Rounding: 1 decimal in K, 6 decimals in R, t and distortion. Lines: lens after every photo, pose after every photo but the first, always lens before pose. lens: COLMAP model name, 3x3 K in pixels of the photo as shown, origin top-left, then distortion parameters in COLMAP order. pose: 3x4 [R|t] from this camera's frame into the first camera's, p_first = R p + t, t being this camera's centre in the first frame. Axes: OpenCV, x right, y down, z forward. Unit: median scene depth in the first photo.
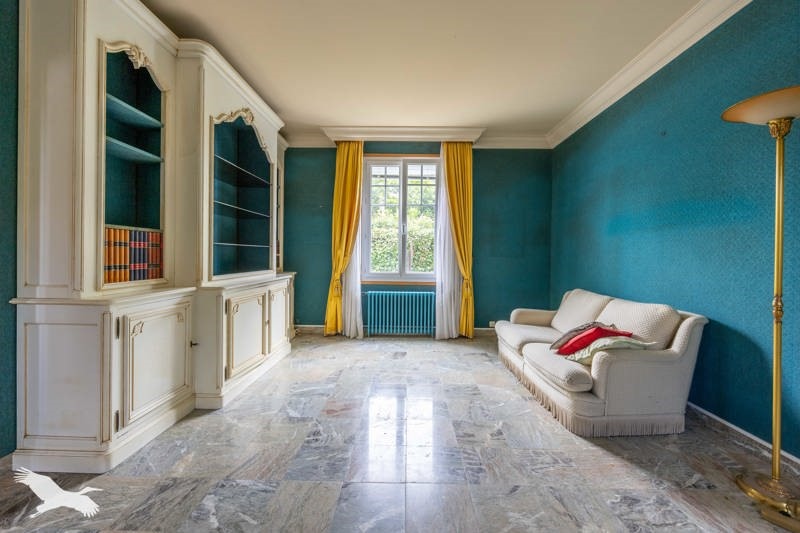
lens RADIAL K [[322.9, 0, 400.0], [0, 322.9, 266.5], [0, 0, 1]] dist [-0.000022, 0.000001]
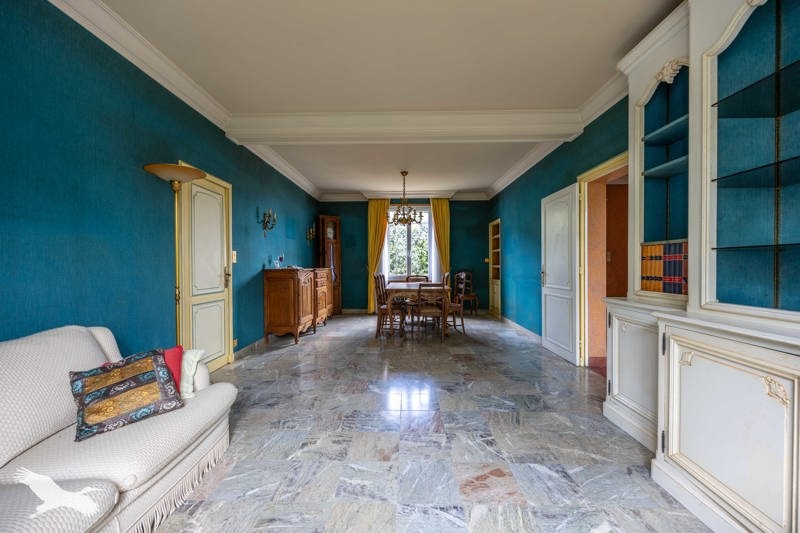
lens RADIAL K [[322.9, 0, 400.0], [0, 322.9, 266.5], [0, 0, 1]] dist [-0.000022, 0.000001]
pose [[-0.999941, -0.009779, -0.004782, 0.028975], [-0.009957, 0.999199, 0.038751, -0.072475], [0.004400, 0.038796, -0.999237, 2.062429]]
